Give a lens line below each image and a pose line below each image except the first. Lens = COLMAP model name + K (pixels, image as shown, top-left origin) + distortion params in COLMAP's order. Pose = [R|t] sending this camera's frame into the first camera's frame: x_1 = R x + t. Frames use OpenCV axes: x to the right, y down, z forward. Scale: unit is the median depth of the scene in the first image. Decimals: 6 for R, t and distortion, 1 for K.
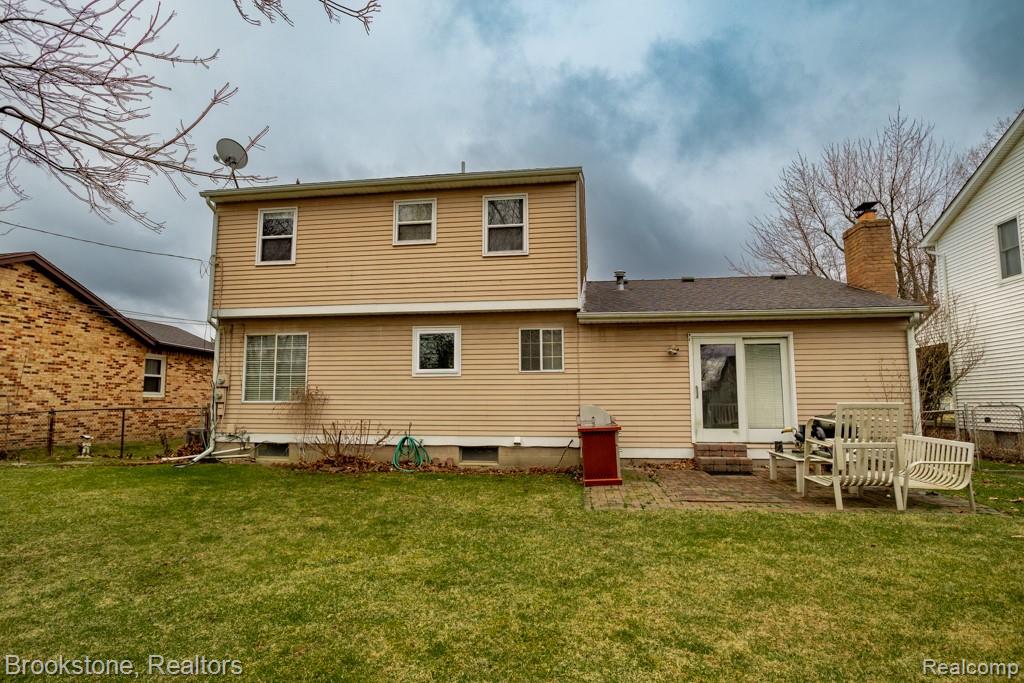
lens RADIAL K [[587.6, 0, 512.0], [0, 587.6, 341.5], [0, 0, 1]] dist [0.001074, 0.000967]
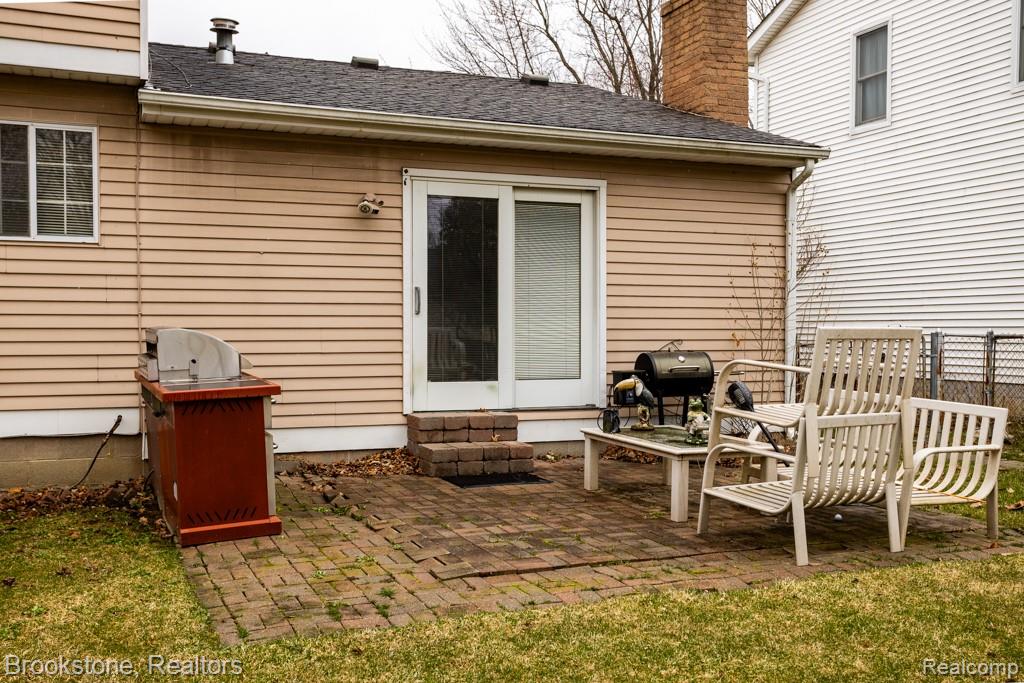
lens RADIAL K [[1045.1, 0, 512.0], [0, 1045.1, 341.5], [0, 0, 1]] dist [0.016761, 0.031859]
pose [[0.869205, -0.000311, 0.494452, -0.017143], [-0.058416, 0.992932, 0.103315, 0.030425], [-0.490989, -0.118685, 0.863043, 0.277188]]
